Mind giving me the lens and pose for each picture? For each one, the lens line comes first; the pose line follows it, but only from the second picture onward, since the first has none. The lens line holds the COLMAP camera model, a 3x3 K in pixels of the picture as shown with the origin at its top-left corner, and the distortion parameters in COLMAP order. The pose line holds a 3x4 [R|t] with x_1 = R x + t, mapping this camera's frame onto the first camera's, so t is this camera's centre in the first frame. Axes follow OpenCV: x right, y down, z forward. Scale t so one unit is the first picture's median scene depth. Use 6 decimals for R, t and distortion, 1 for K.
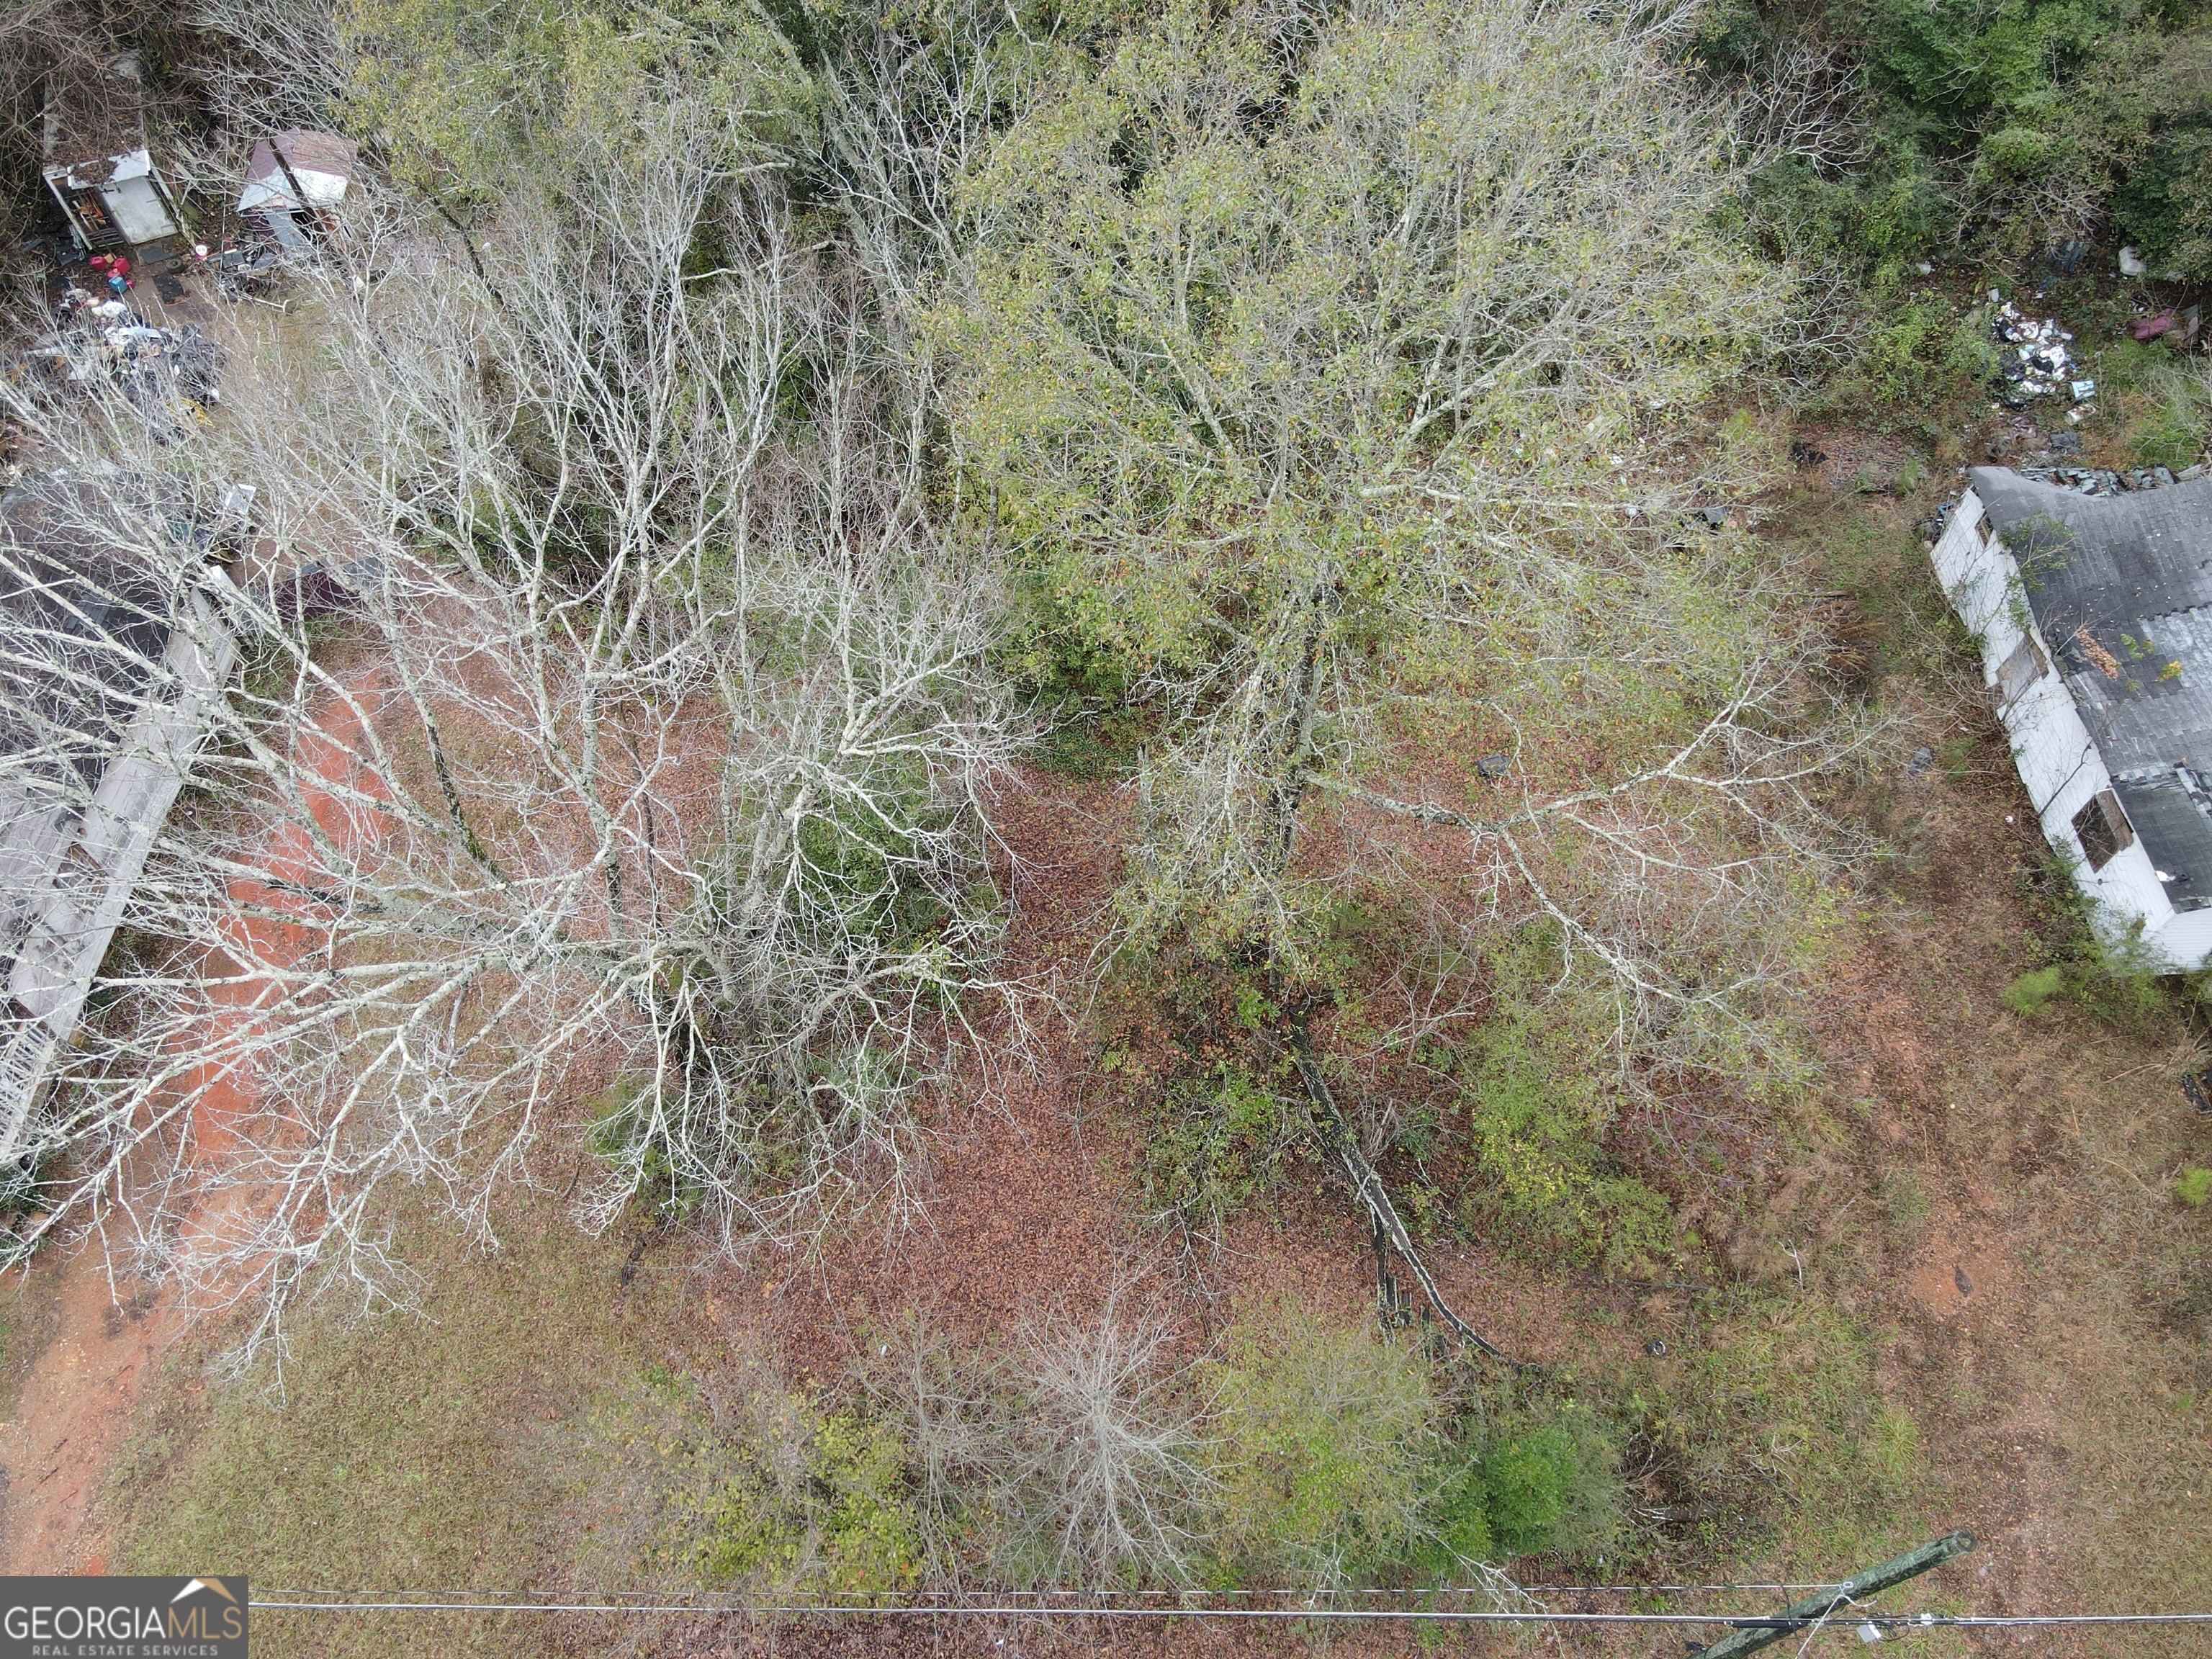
lens RADIAL K [[1609.4, 0, 1103.6], [0, 1609.4, 833.0], [0, 0, 1]] dist [0.013192, -0.000895]
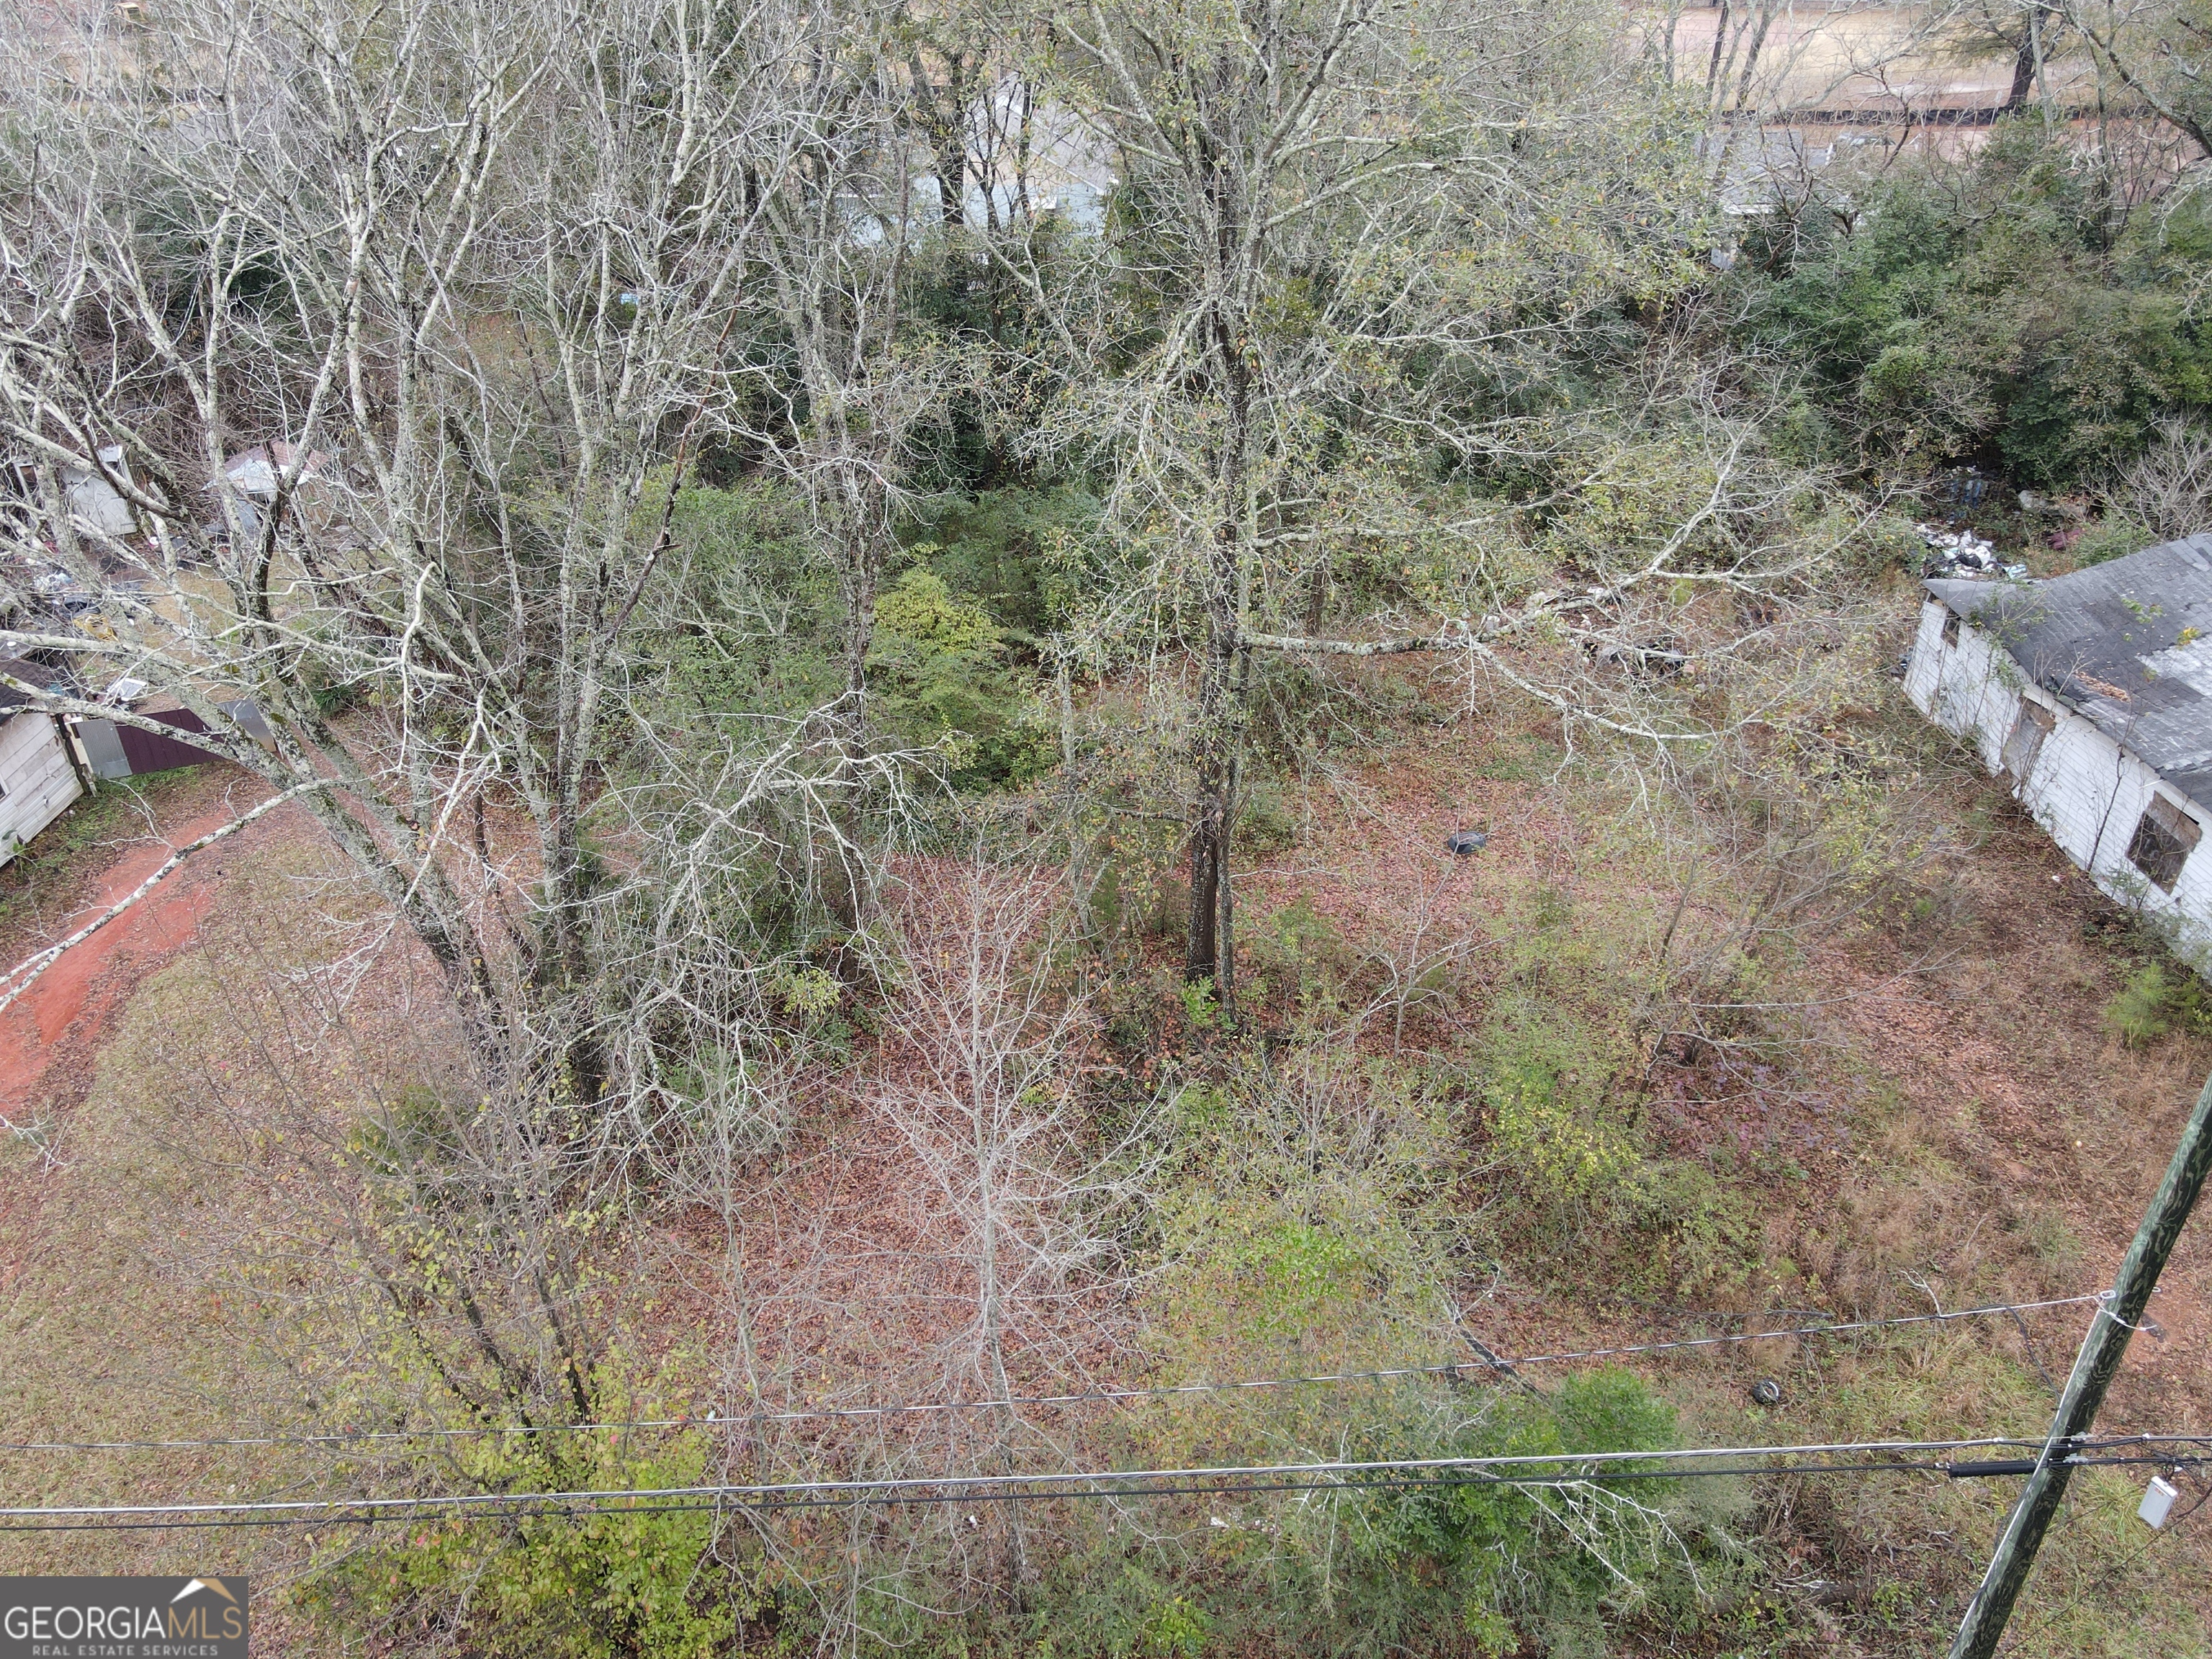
lens RADIAL K [[1609.4, 0, 1107.5], [0, 1609.4, 828.6], [0, 0, 1]] dist [0.013192, -0.000895]
pose [[0.999739, -0.002644, 0.022672, 0.024167], [0.011868, 0.908668, -0.417351, 0.341793], [-0.019498, 0.417511, 0.908463, 0.204665]]
